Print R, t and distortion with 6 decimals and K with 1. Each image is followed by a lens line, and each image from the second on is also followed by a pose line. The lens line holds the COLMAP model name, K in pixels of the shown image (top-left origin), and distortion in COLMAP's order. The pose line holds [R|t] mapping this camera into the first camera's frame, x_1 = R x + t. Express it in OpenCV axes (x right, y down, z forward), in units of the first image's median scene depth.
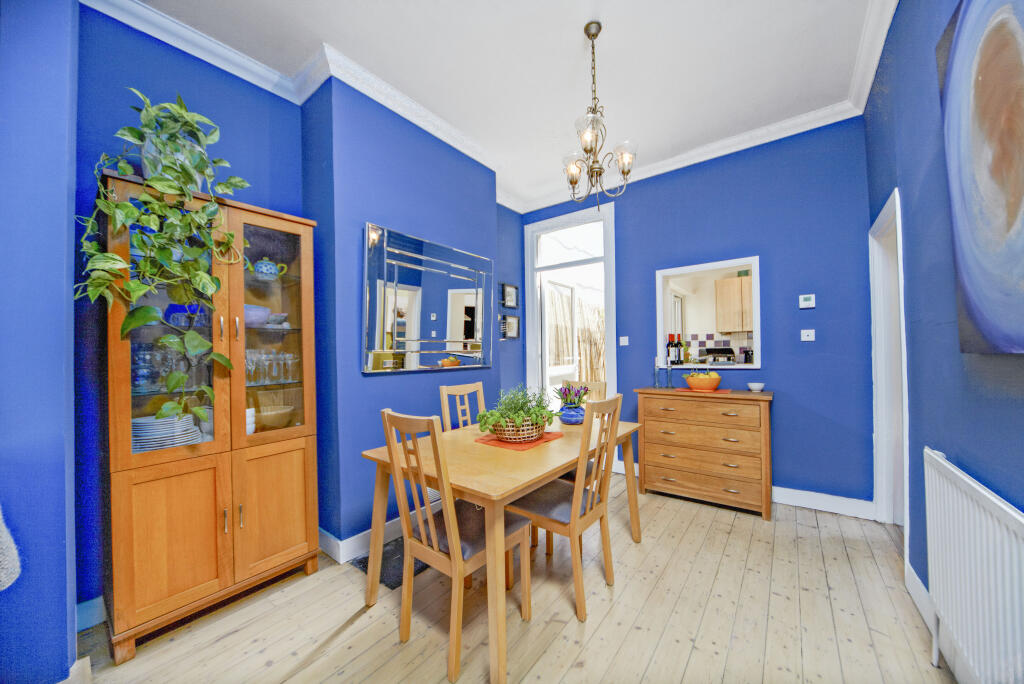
lens RADIAL K [[357.6, 0, 513.5], [0, 357.6, 347.6], [0, 0, 1]] dist [-0.002631, -0.000068]
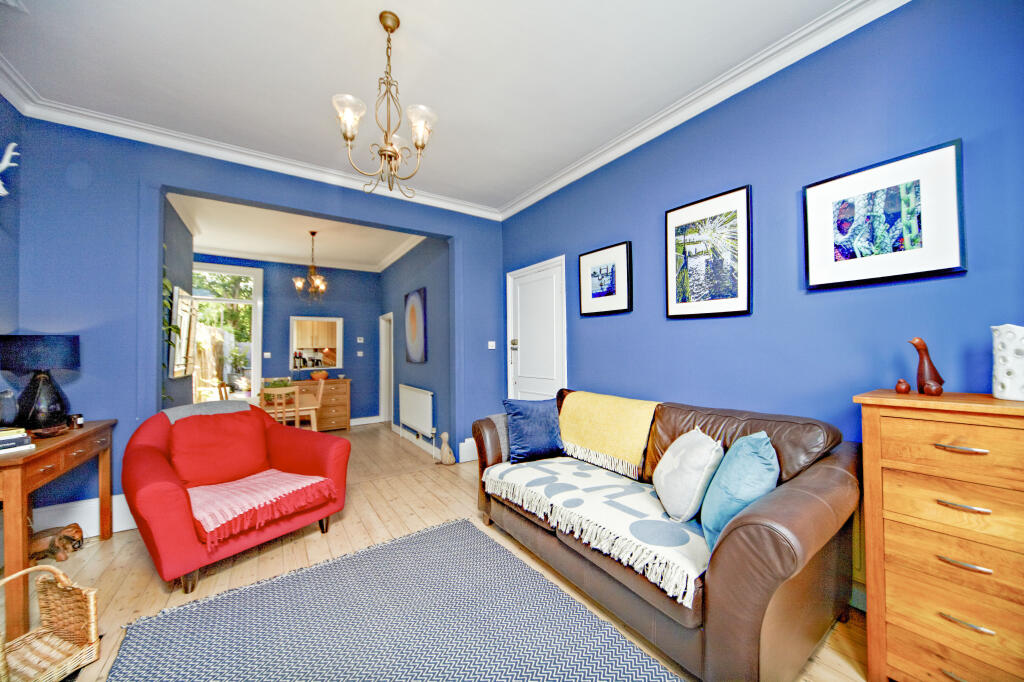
lens RADIAL K [[357.6, 0, 513.8], [0, 357.6, 347.1], [0, 0, 1]] dist [-0.002631, -0.000068]
pose [[0.303018, 0.021238, 0.952748, -1.102062], [-0.002838, 0.999767, -0.021384, -0.029496], [-0.952981, 0.003776, 0.303008, -0.691741]]
